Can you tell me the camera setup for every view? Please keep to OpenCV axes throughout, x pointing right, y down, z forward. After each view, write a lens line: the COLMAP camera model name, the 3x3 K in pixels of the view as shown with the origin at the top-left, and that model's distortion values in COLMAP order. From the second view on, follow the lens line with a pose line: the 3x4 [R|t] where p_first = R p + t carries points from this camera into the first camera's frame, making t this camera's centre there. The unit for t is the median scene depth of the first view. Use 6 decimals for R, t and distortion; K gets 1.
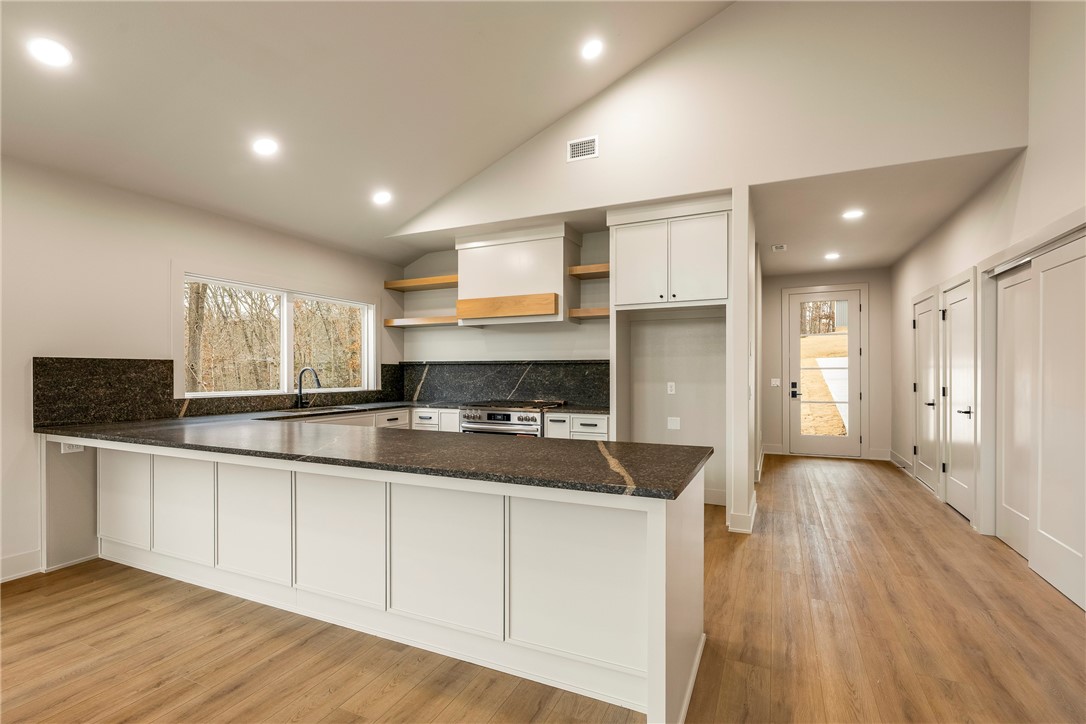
lens RADIAL K [[482.8, 0, 566.5], [0, 482.8, 373.9], [0, 0, 1]] dist [0.006729, -0.000776]
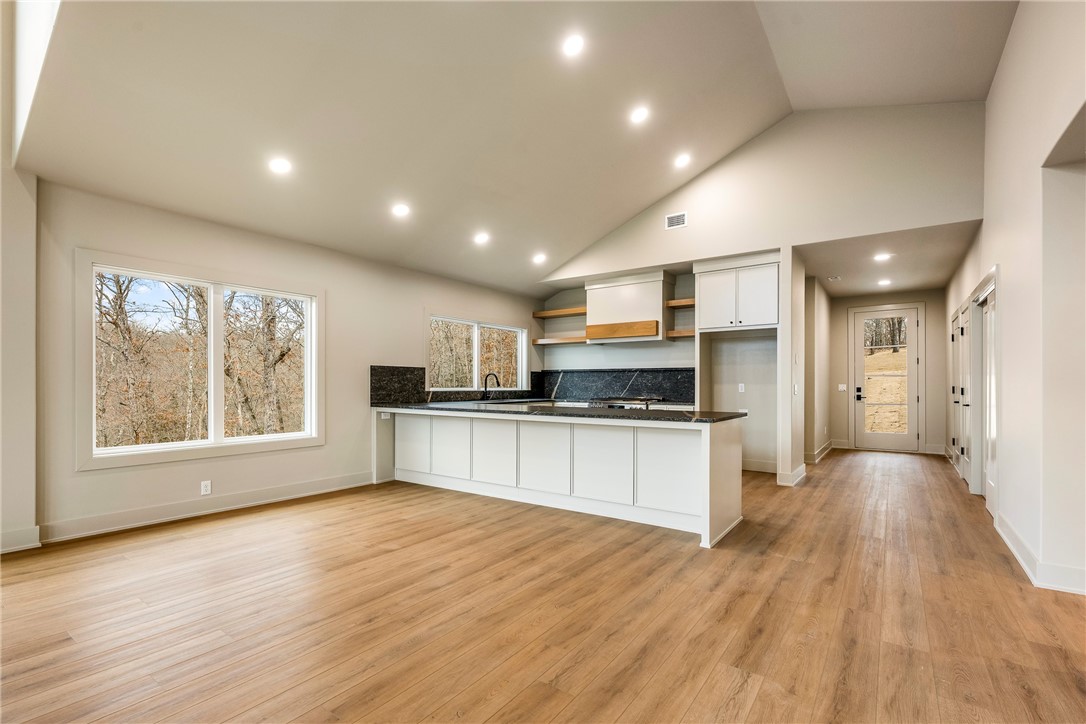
lens RADIAL K [[471.2, 0, 594.1], [0, 471.2, 388.6], [0, 0, 1]] dist [-0.003977, 0.000146]
pose [[0.989655, 0.002700, -0.143446, -0.005246], [-0.001837, 0.999979, 0.006148, 0.024224], [0.143459, -0.005821, 0.989639, -0.381417]]
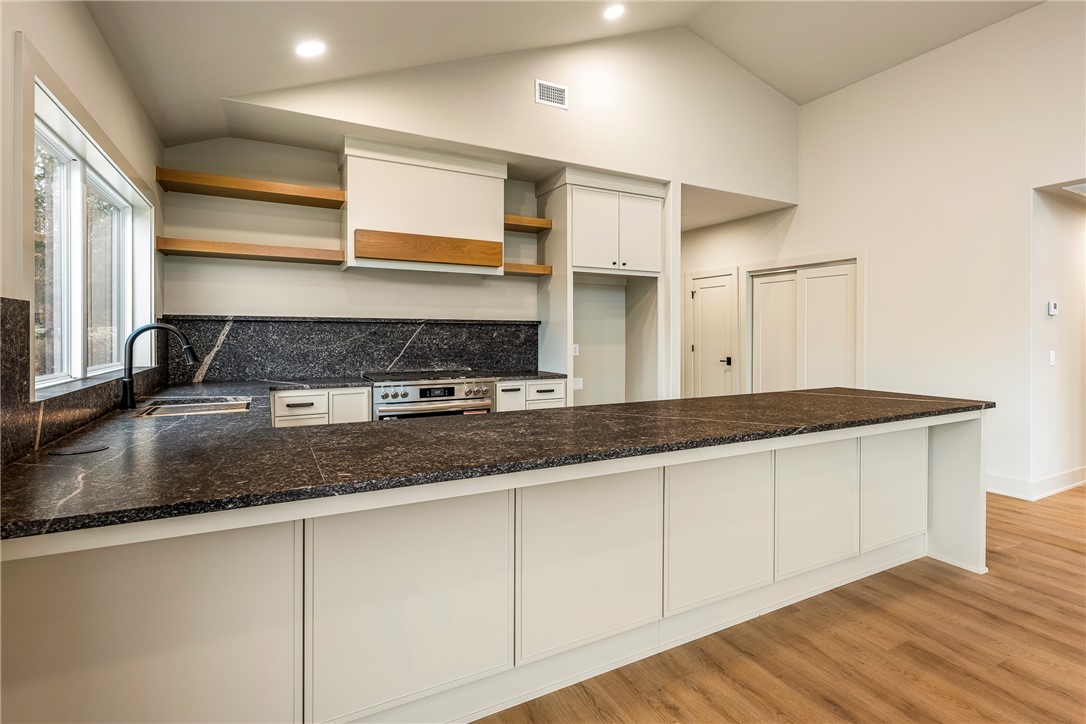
lens RADIAL K [[528.7, 0, 586.8], [0, 528.7, 331.2], [0, 0, 1]] dist [0.000224, 0.001059]
pose [[0.600274, 0.005164, 0.799778, -0.661491], [-0.001628, 0.999985, -0.005235, -0.004132], [-0.799793, 0.001840, 0.600273, 0.301788]]
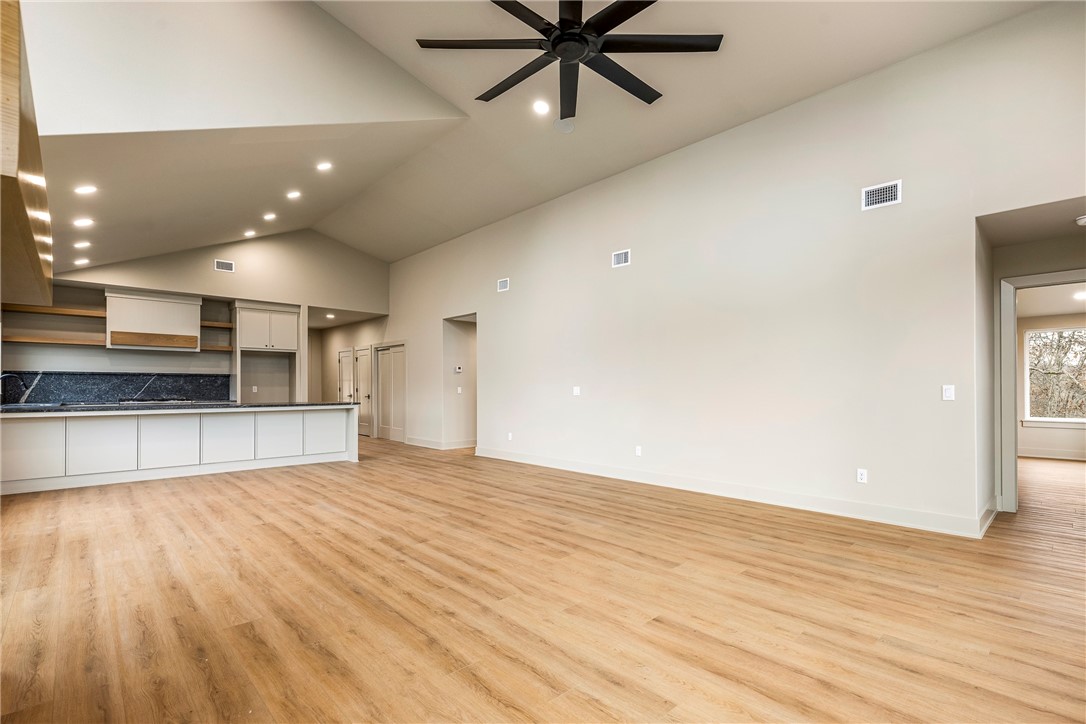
lens RADIAL K [[469.9, 0, 524.2], [0, 469.9, 382.2], [0, 0, 1]] dist [0.002594, 0.000362]
pose [[0.417257, 0.008358, 0.908750, -1.060563], [0.003154, 0.999938, -0.010645, 0.024637], [-0.908783, 0.007308, 0.417204, -0.795253]]
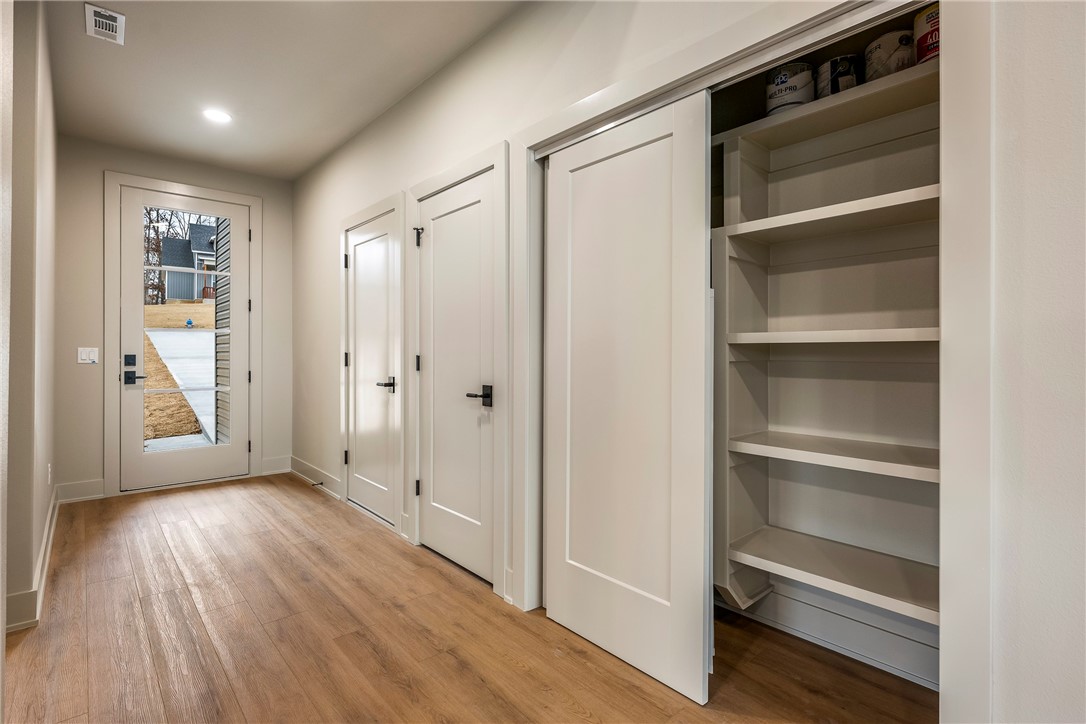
lens RADIAL K [[557.8, 0, 545.0], [0, 557.8, 351.4], [0, 0, 1]] dist [0.003581, -0.000851]
pose [[0.454657, 0.005285, 0.890651, 0.224739], [-0.003020, 0.999986, -0.004393, 0.024995], [-0.890662, -0.000692, 0.454666, 0.538018]]
